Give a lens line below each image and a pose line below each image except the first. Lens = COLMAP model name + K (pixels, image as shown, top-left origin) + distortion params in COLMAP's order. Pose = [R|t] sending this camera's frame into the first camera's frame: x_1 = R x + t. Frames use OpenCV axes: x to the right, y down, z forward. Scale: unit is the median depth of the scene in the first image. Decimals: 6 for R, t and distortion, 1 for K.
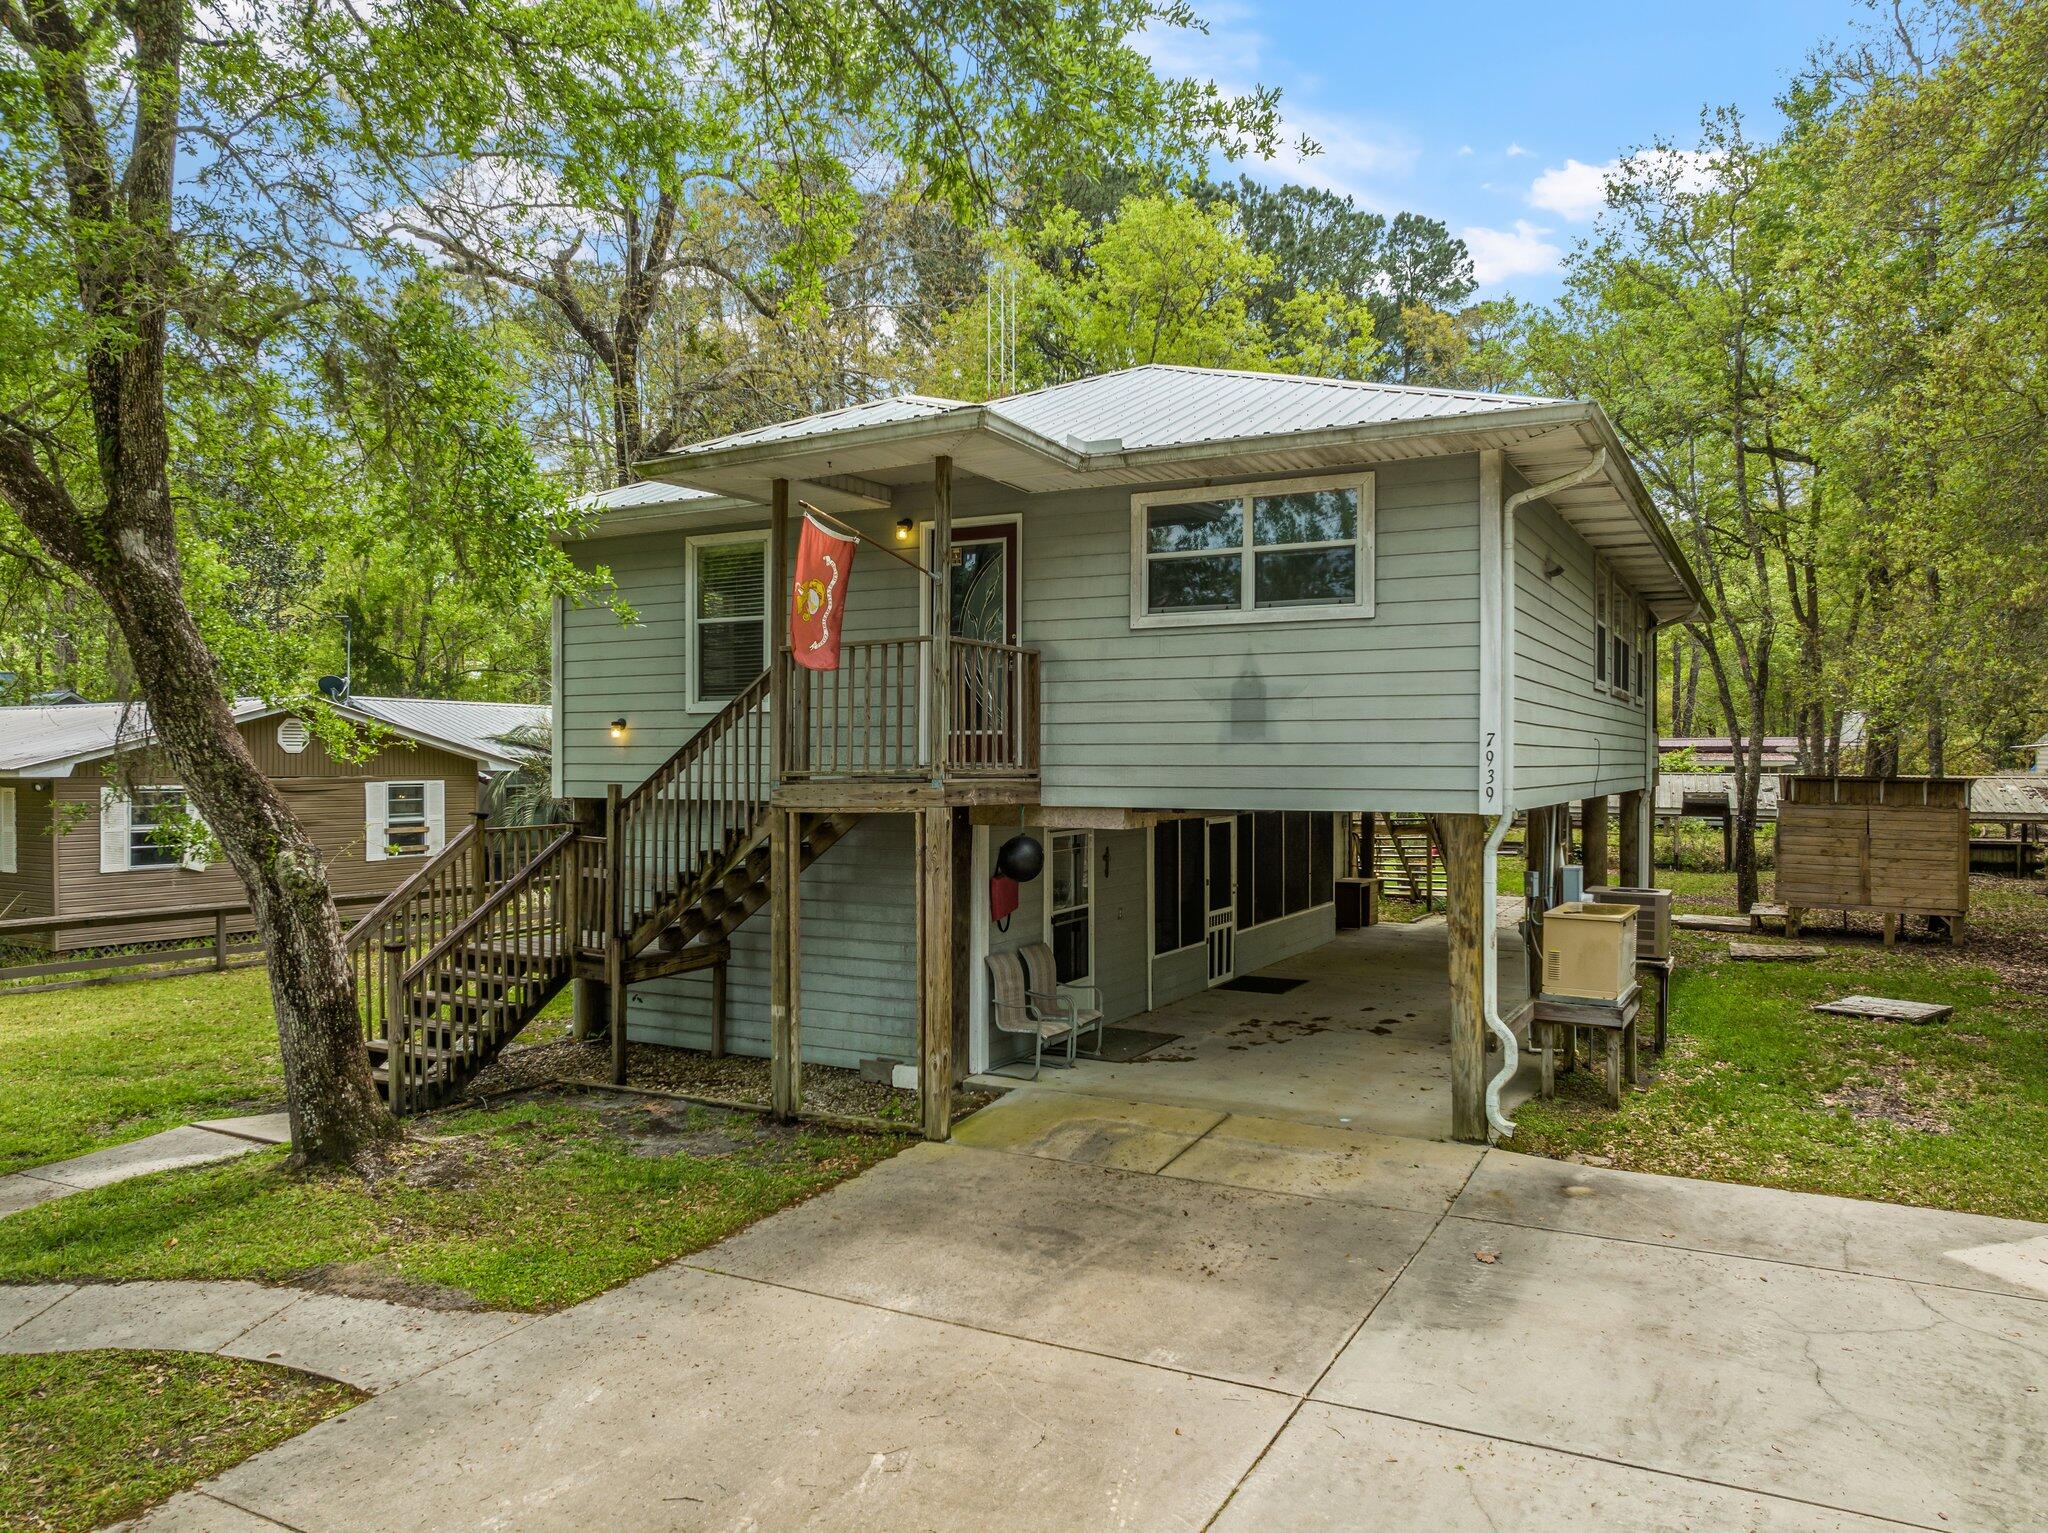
lens RADIAL K [[1447.3, 0, 1030.6], [0, 1447.3, 805.5], [0, 0, 1]] dist [-0.043192, 0.000846]
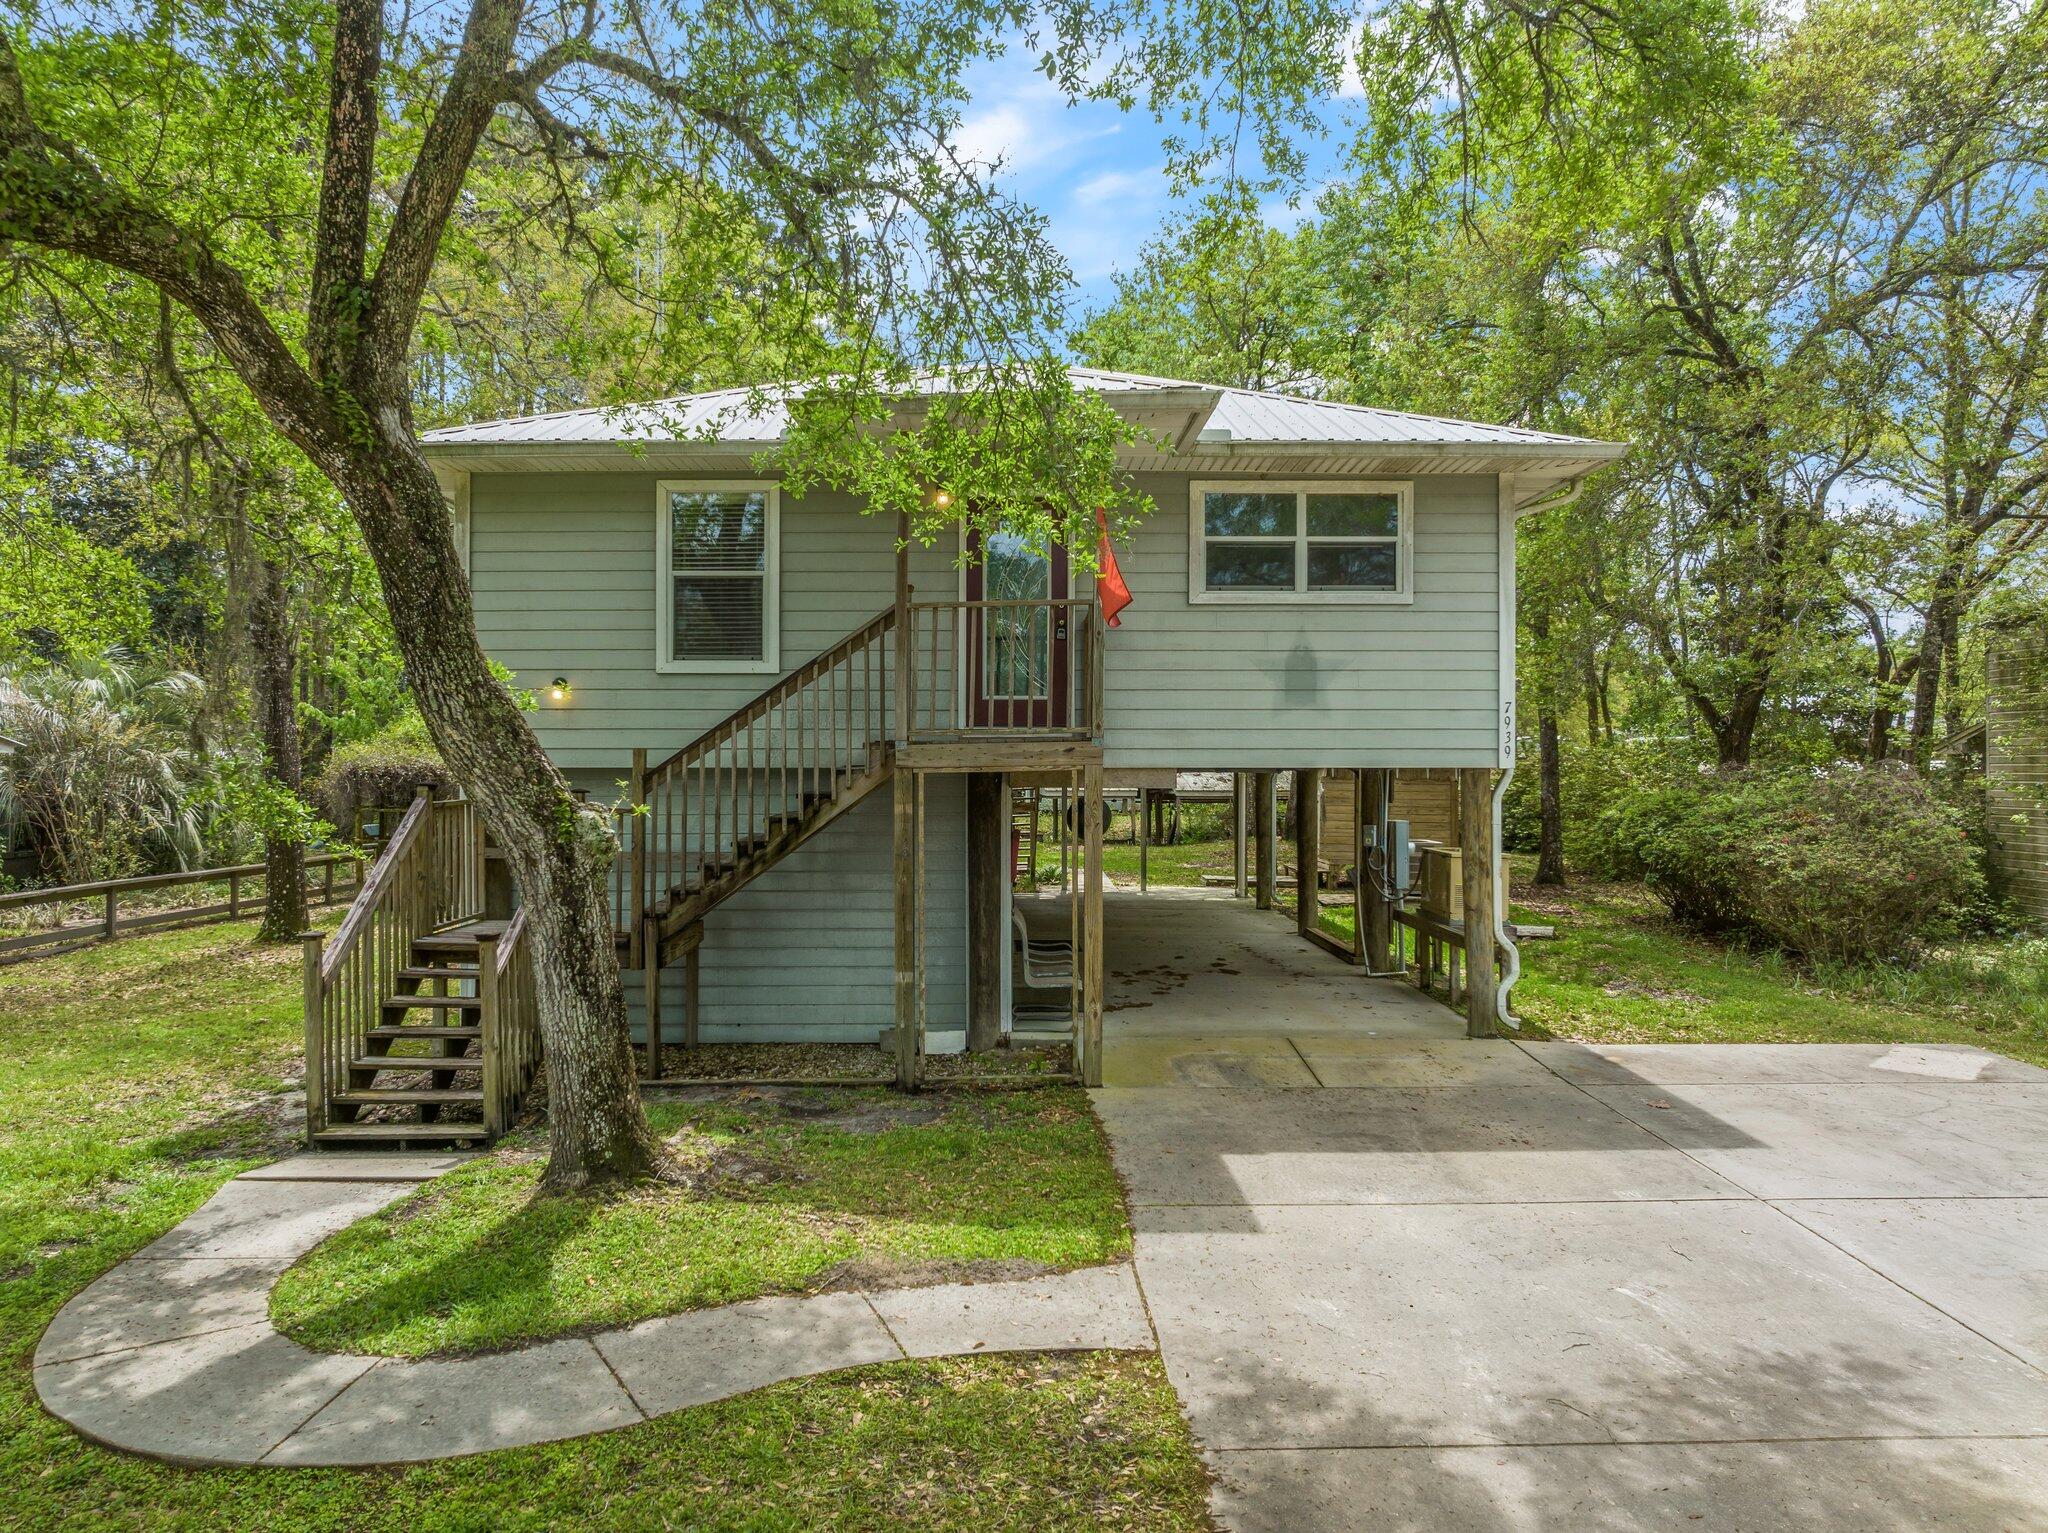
lens RADIAL K [[1450.7, 0, 1021.6], [0, 1450.7, 794.9], [0, 0, 1]] dist [-0.042662, 0.007533]
pose [[0.875867, -0.012060, 0.482402, -0.618939], [0.015292, 0.999879, -0.002770, 0.025071], [-0.482310, 0.009803, 0.875946, 0.114766]]
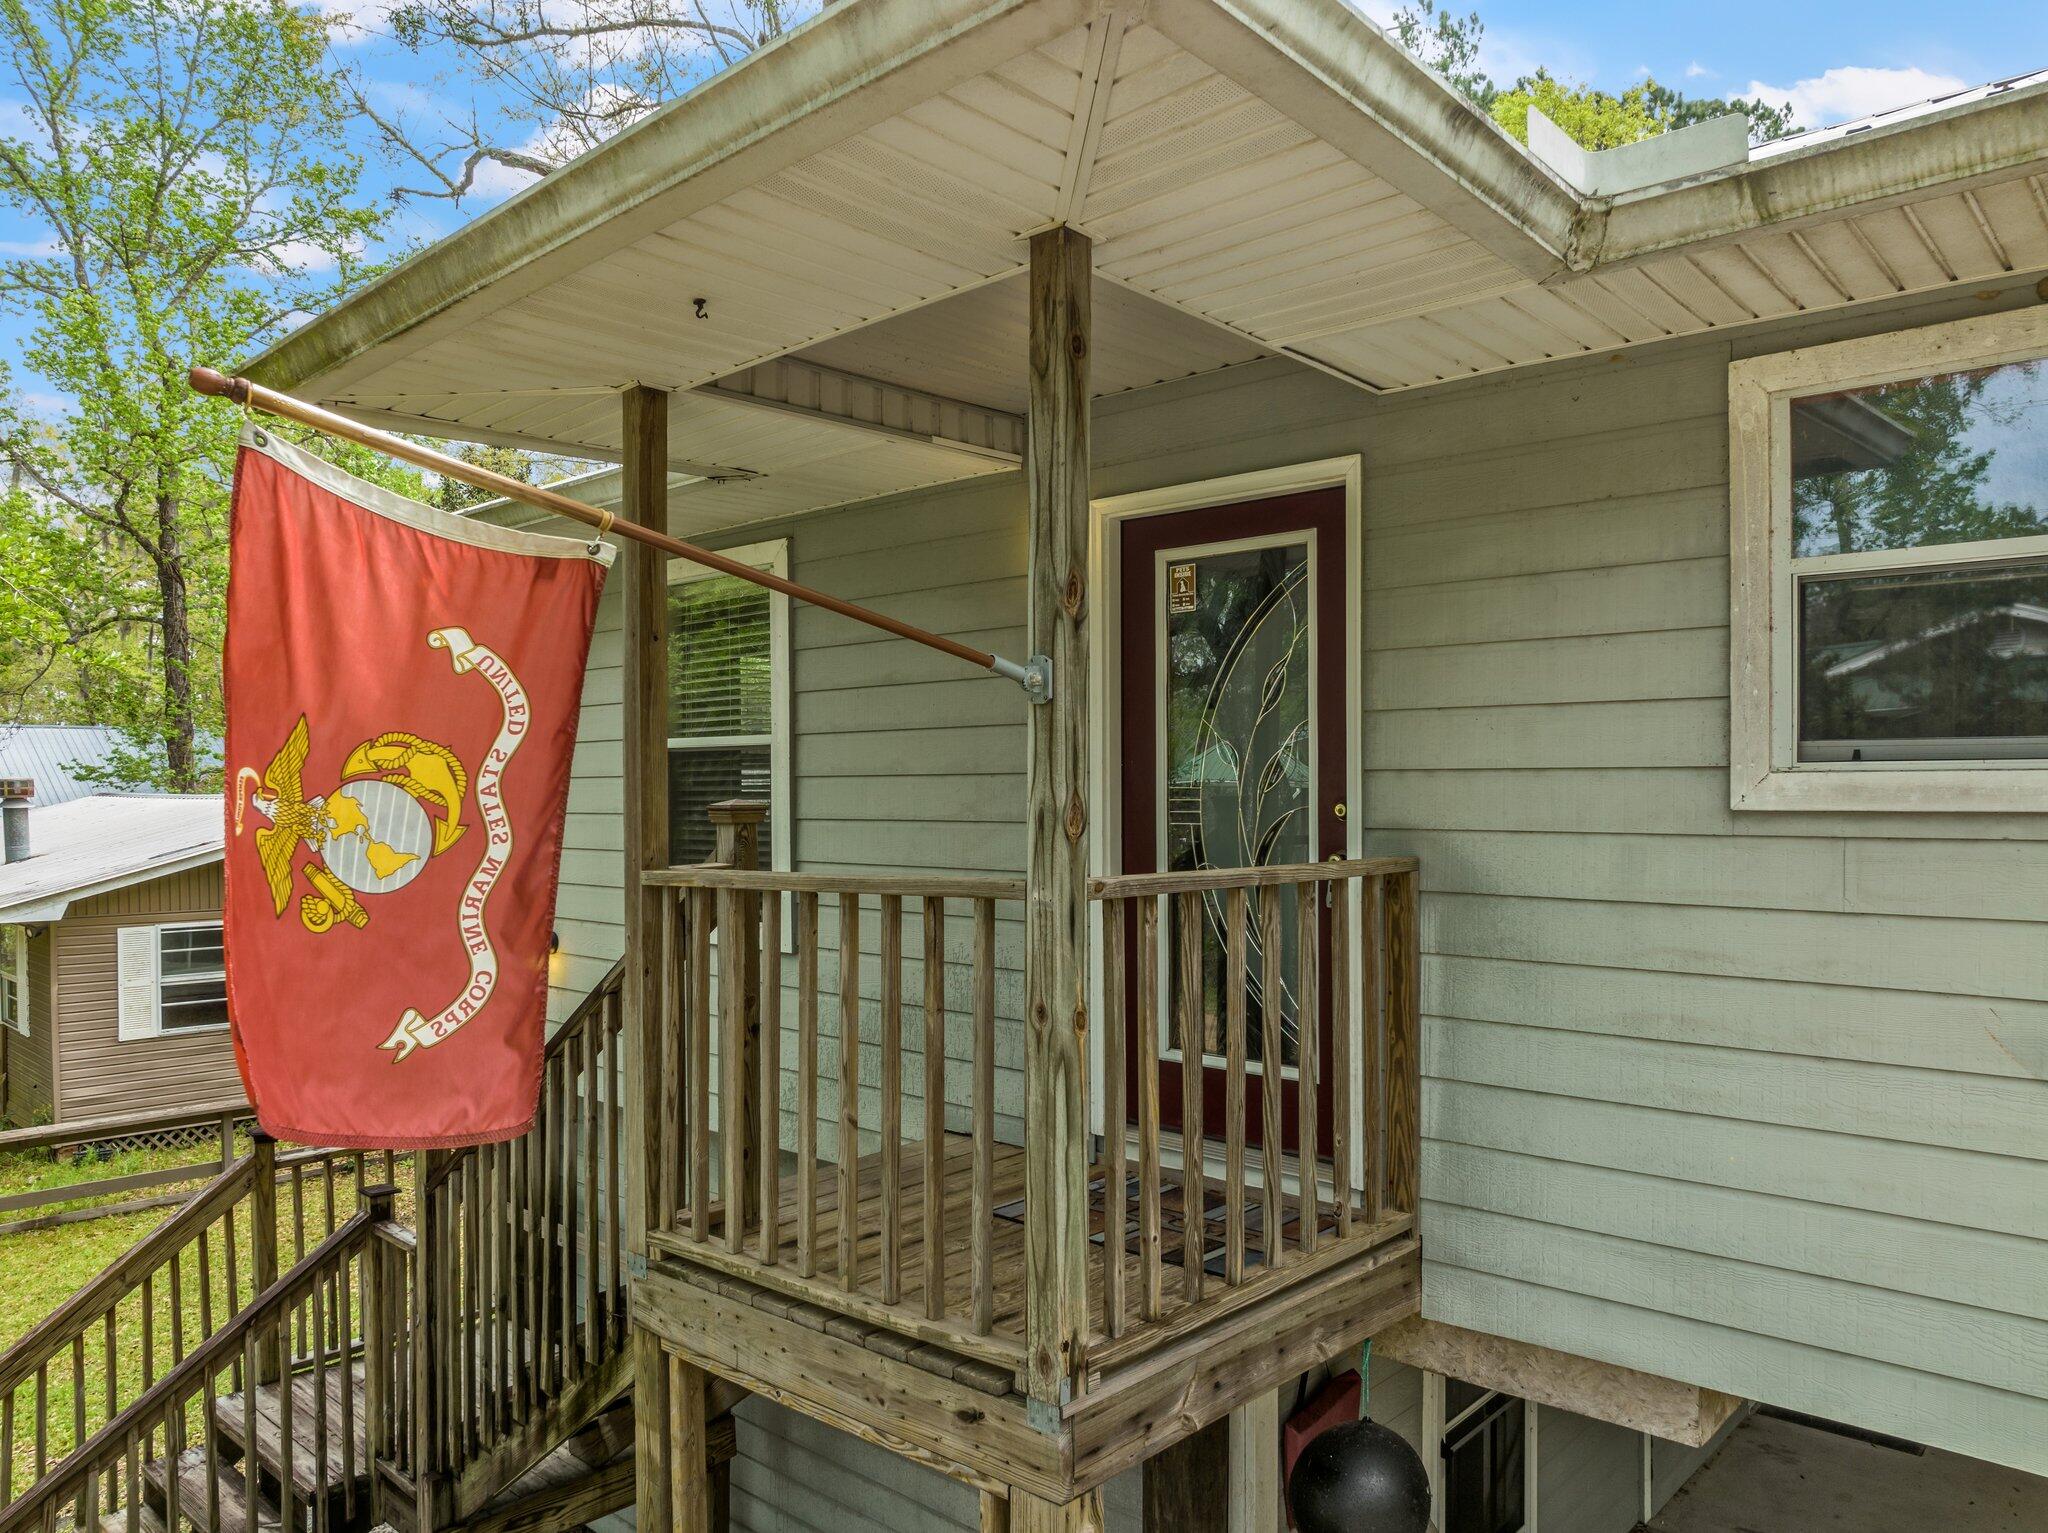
lens RADIAL K [[1450.7, 0, 1021.6], [0, 1450.7, 794.9], [0, 0, 1]] dist [-0.042662, 0.007533]
pose [[0.969348, -0.006940, -0.245594, -0.000301], [0.001838, 0.999778, -0.020999, -0.129487], [0.245685, 0.019904, 0.969145, 0.732847]]
